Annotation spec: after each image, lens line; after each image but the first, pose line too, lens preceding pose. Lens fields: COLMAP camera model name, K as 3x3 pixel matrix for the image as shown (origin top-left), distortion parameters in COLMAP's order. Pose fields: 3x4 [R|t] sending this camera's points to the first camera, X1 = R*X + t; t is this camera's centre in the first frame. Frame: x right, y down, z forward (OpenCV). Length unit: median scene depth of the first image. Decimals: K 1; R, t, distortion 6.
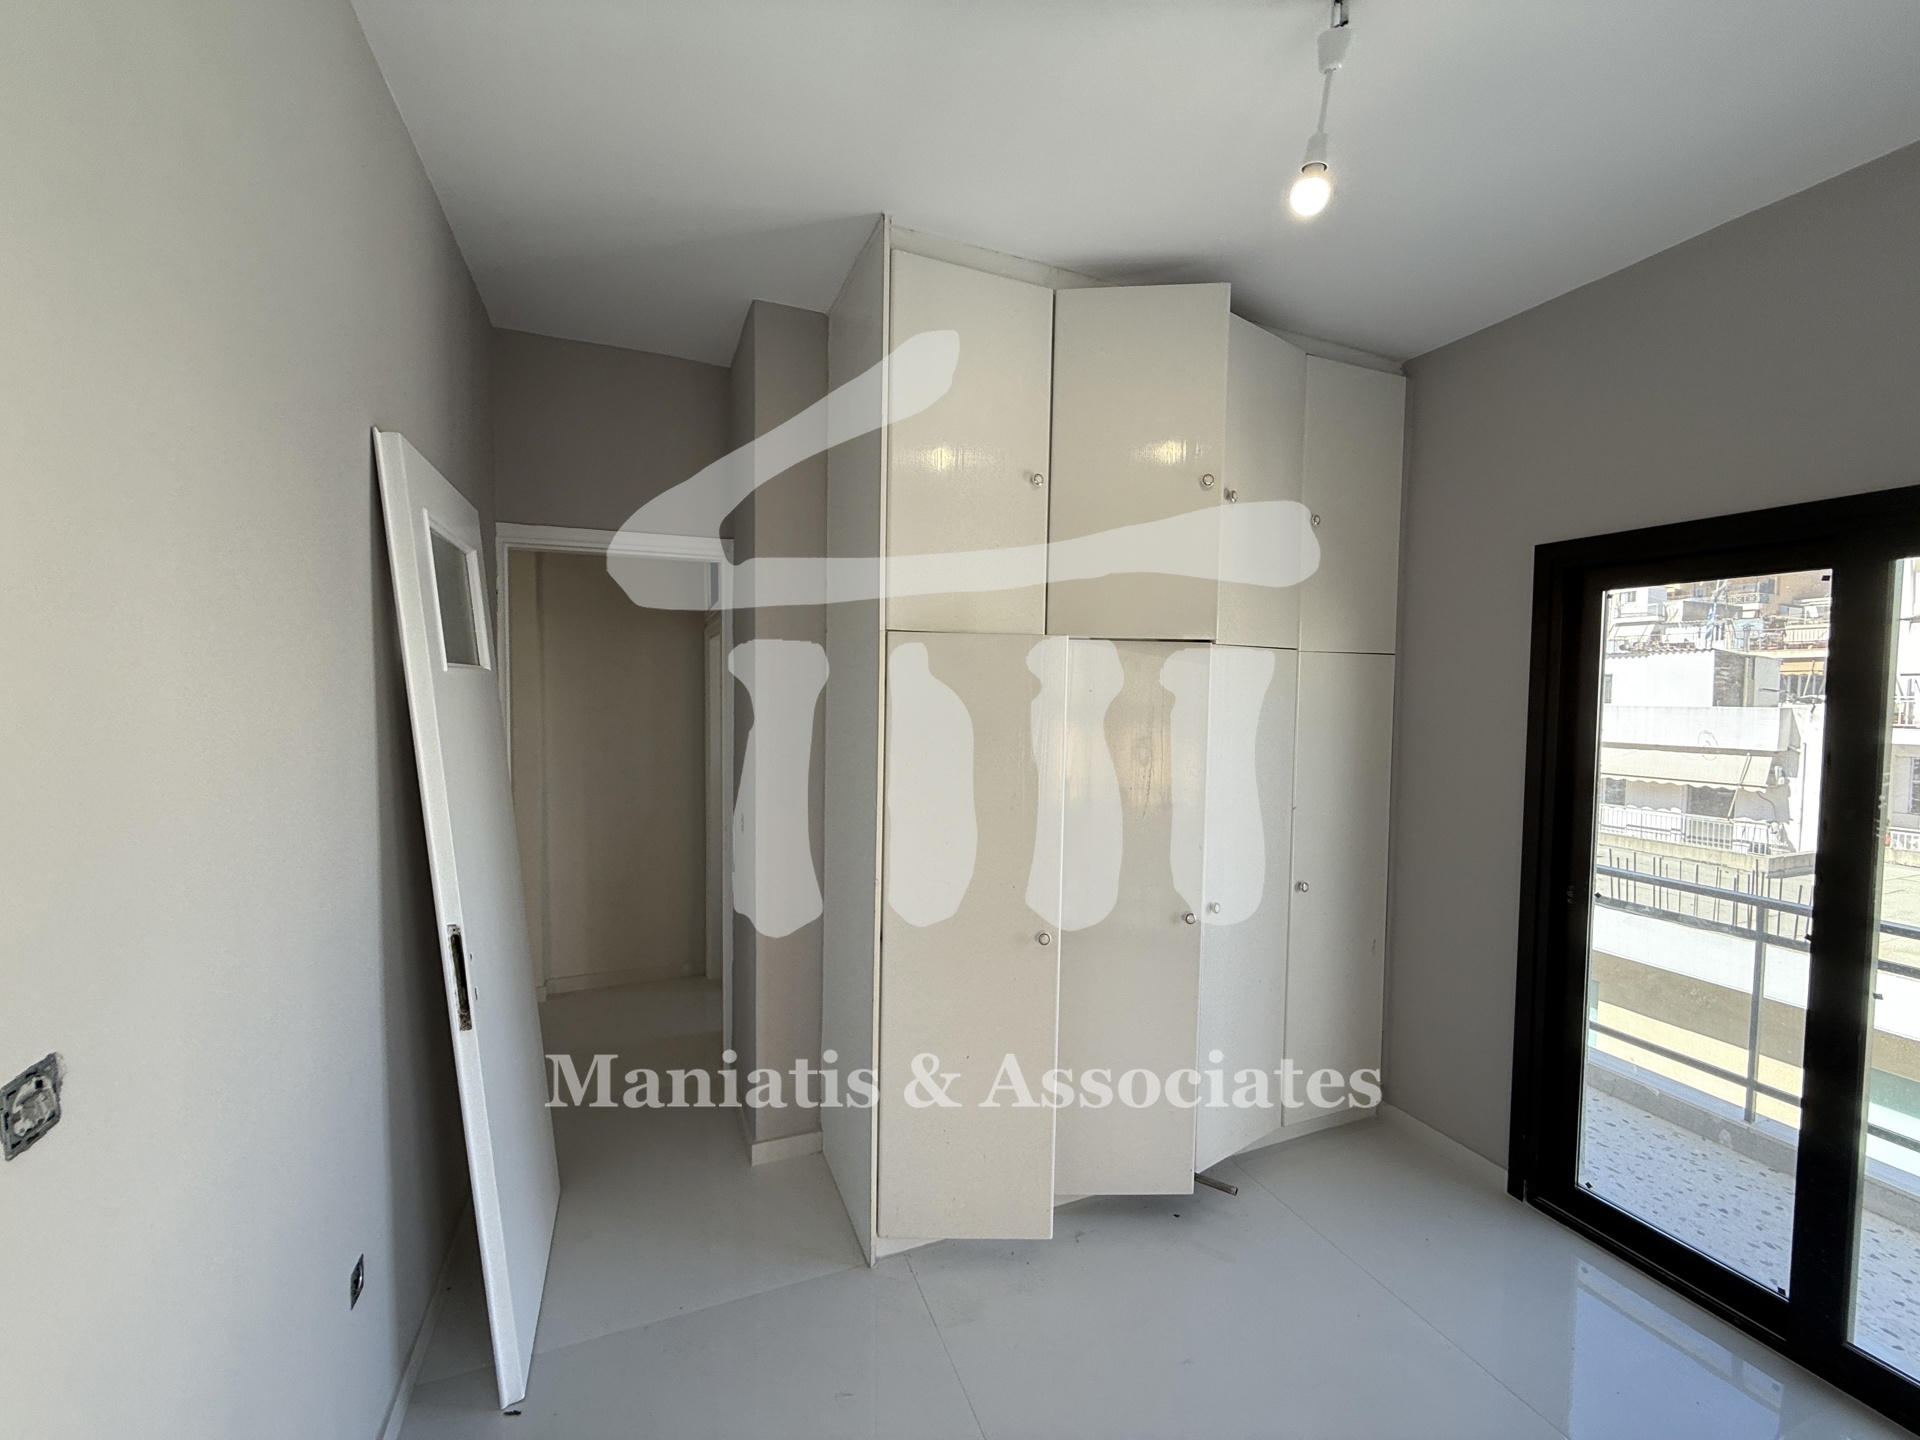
lens RADIAL K [[762.9, 0, 954.3], [0, 762.9, 720.5], [0, 0, 1]] dist [0.000189, 0.000429]
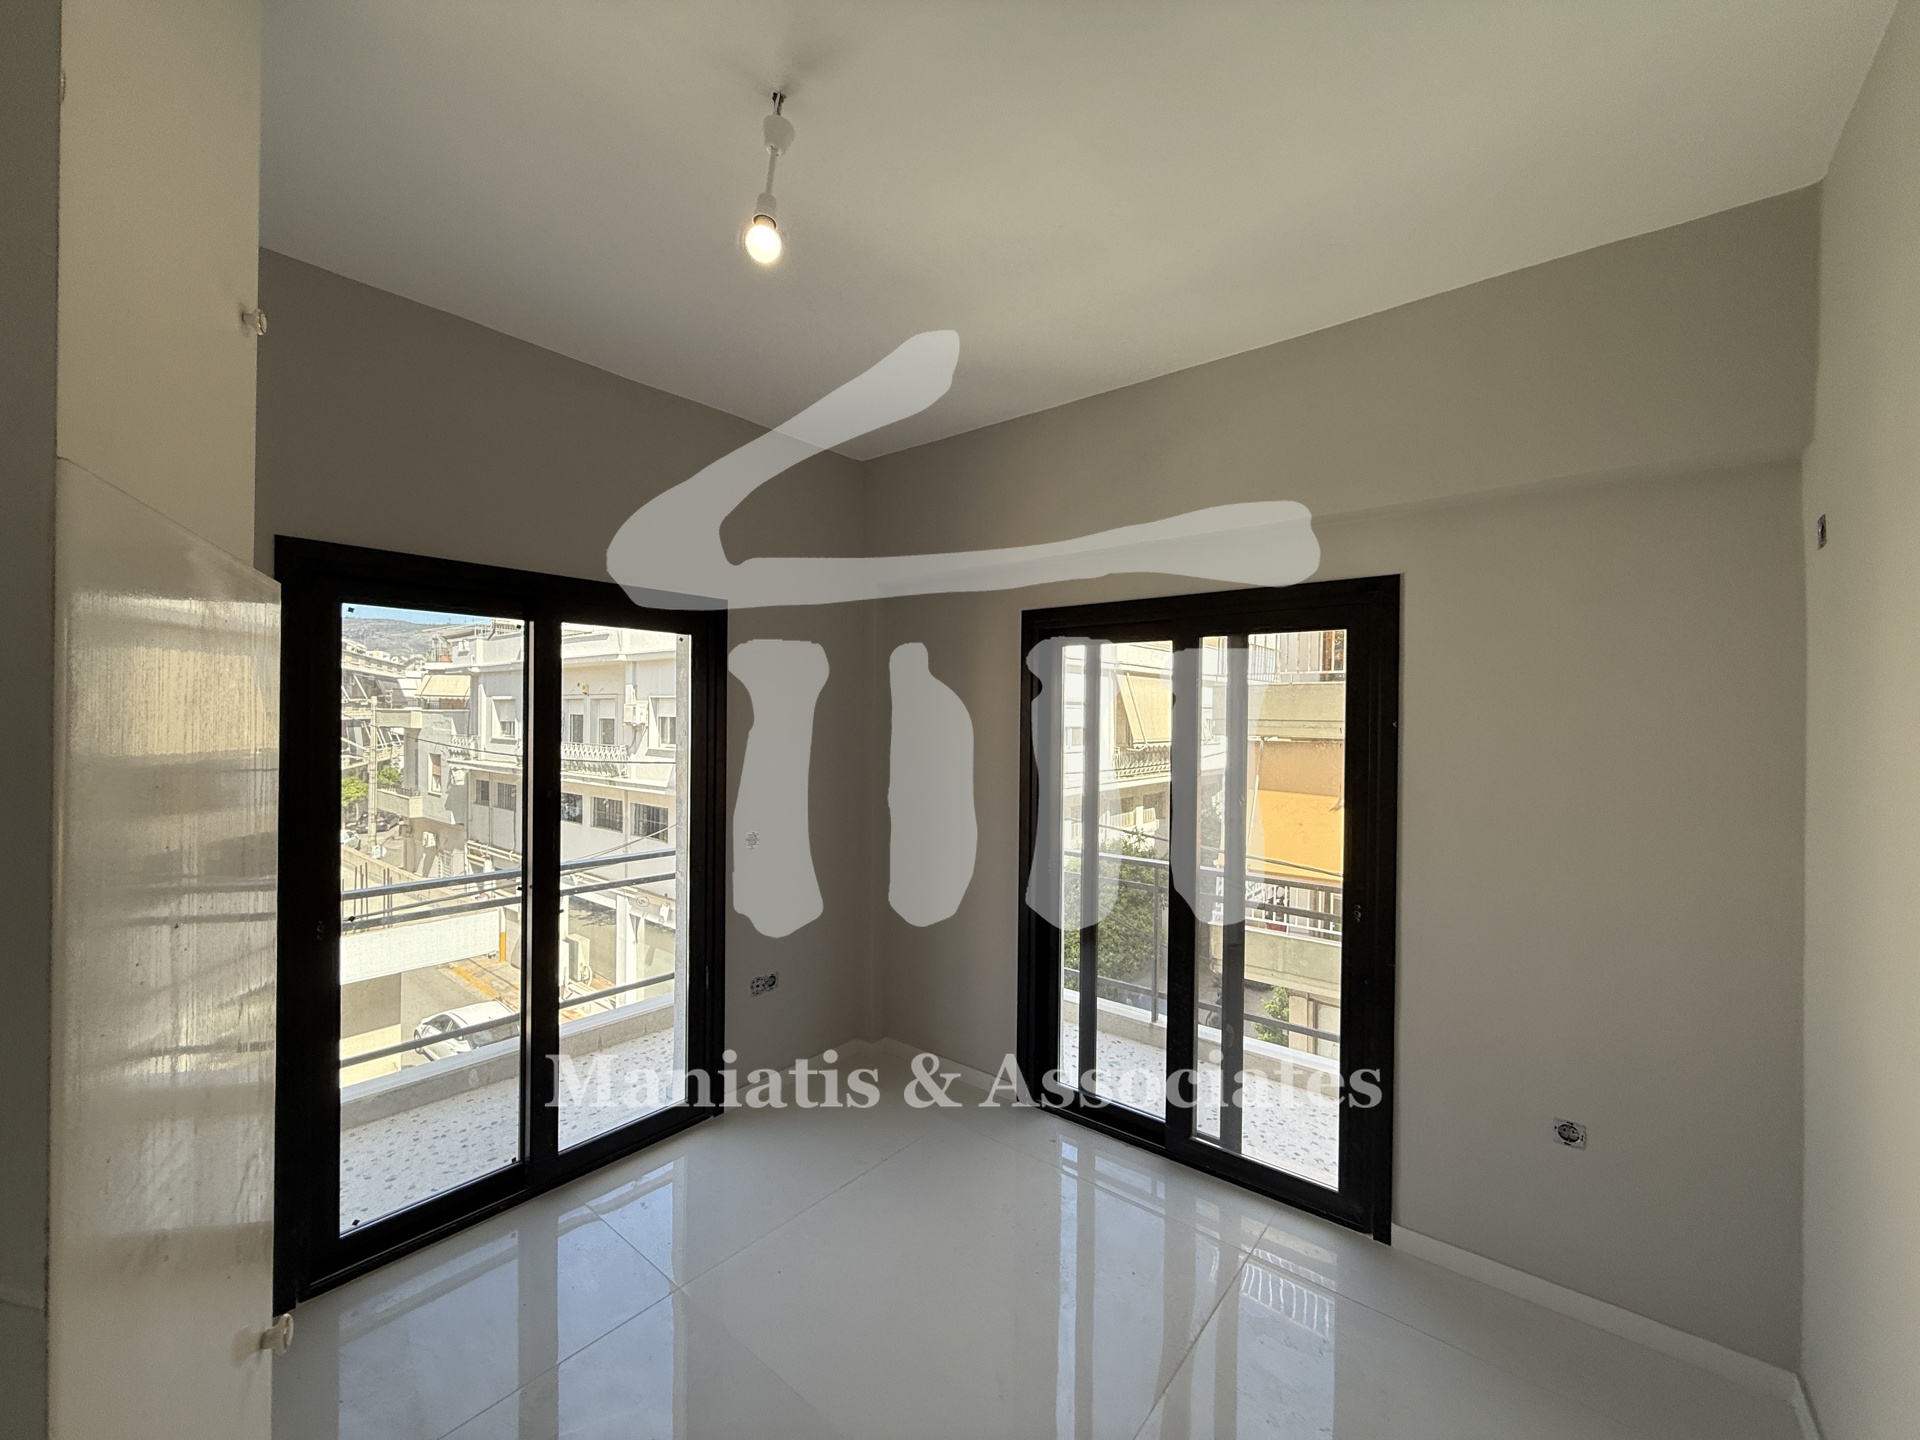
lens RADIAL K [[757.5, 0, 952.0], [0, 757.5, 721.6], [0, 0, 1]] dist [-0.005492, 0.000603]
pose [[-0.481296, -0.028946, 0.876080, -0.342940], [0.014848, 0.999042, 0.041166, -0.050509], [-0.876432, 0.032821, -0.480405, 0.778634]]
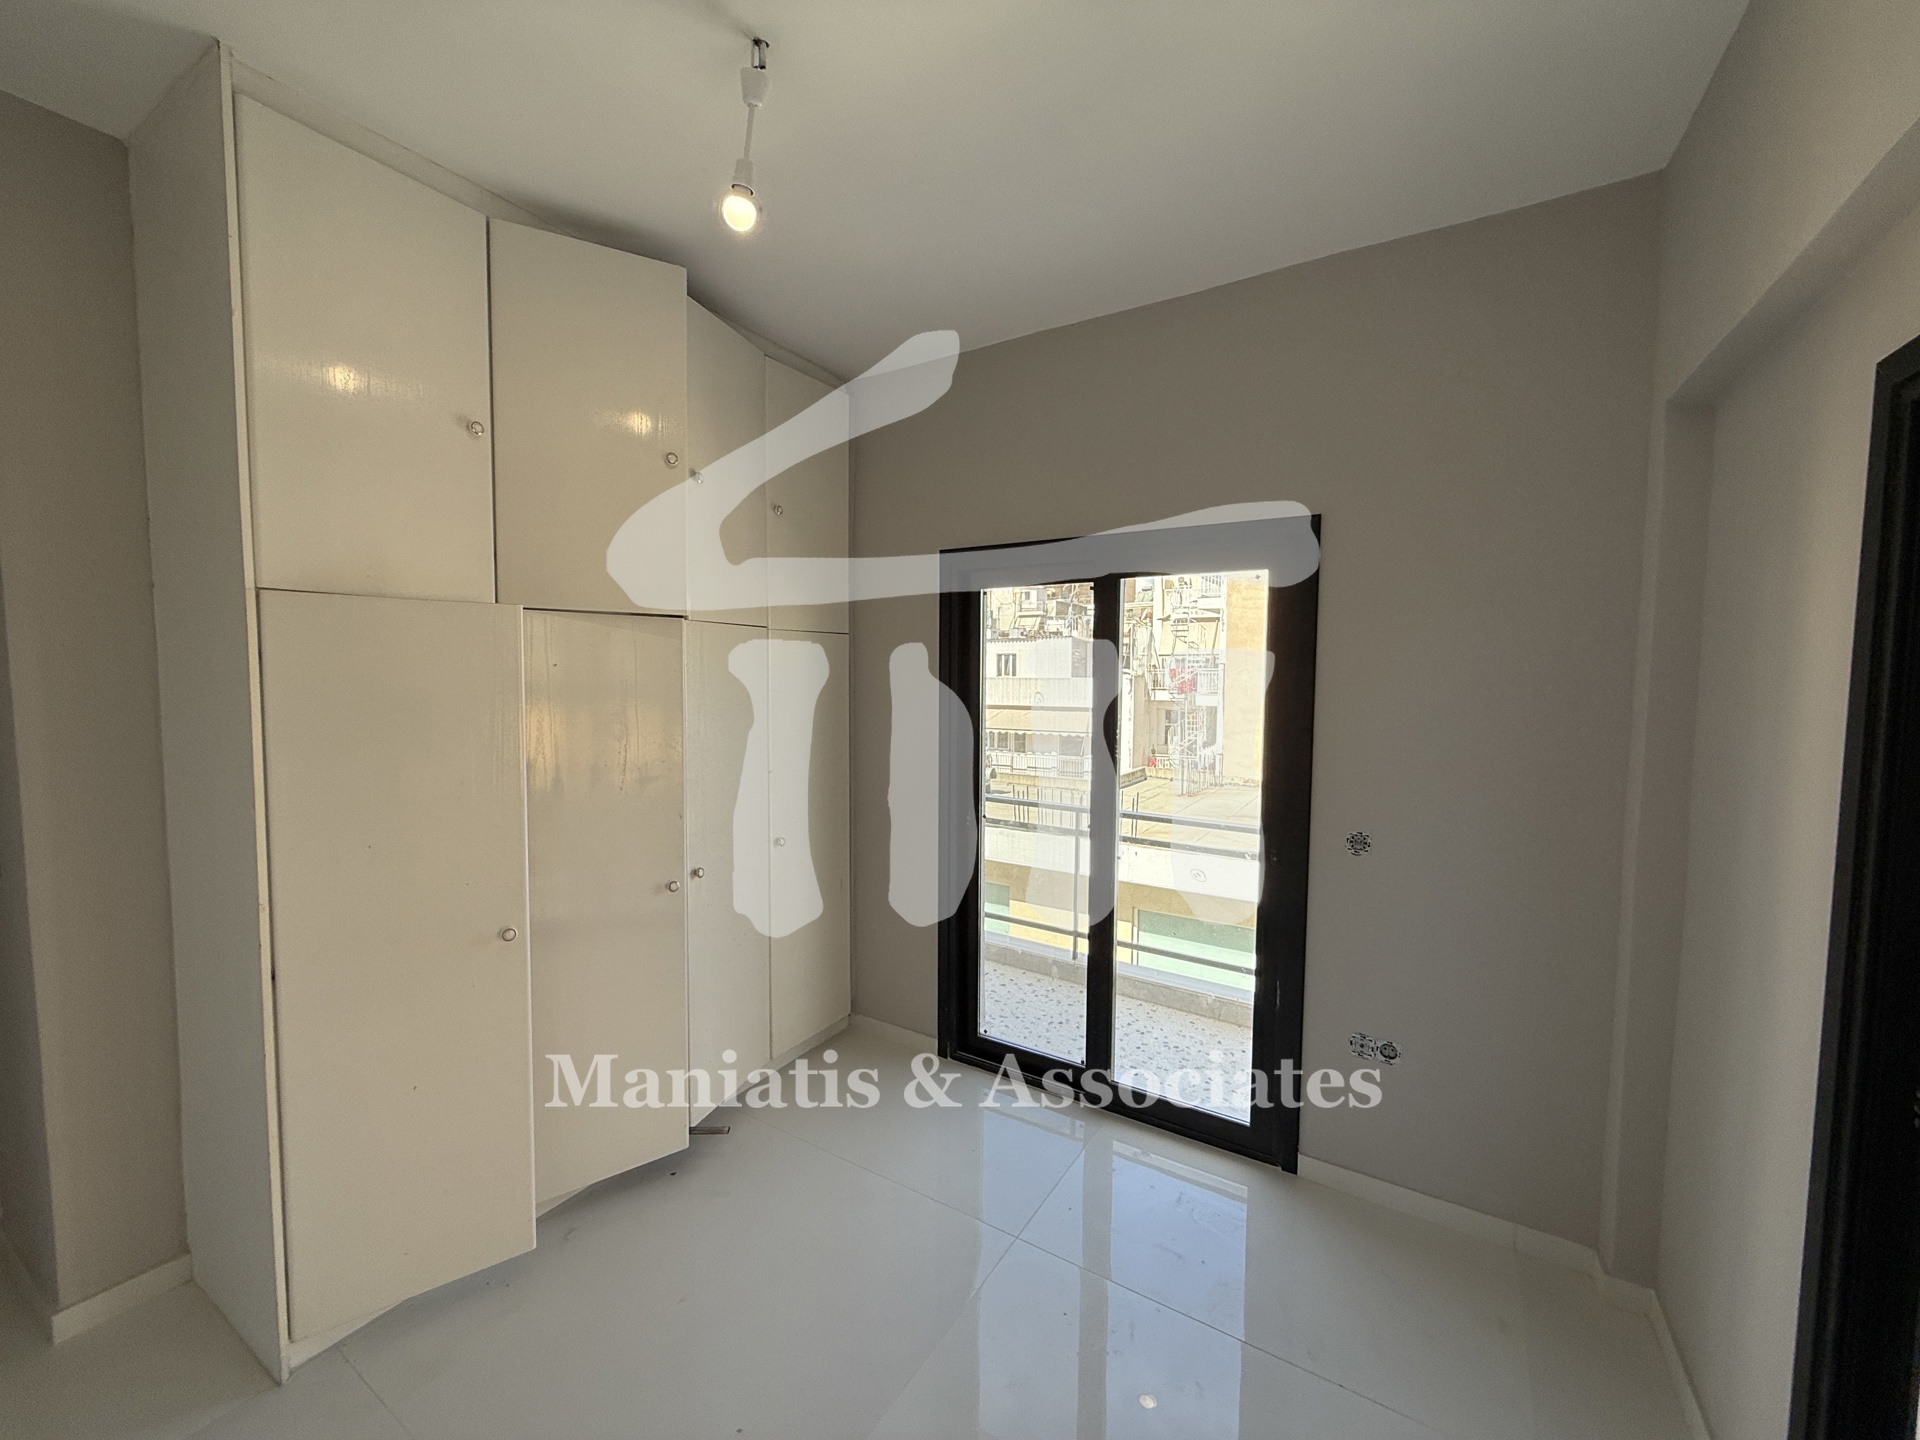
lens RADIAL K [[762.5, 0, 956.8], [0, 762.5, 720.0], [0, 0, 1]] dist [-0.001501, 0.000306]
pose [[0.808945, -0.044112, 0.586227, 0.024899], [0.027210, 0.998922, 0.037619, 0.006645], [-0.587254, -0.014481, 0.809273, -0.052774]]
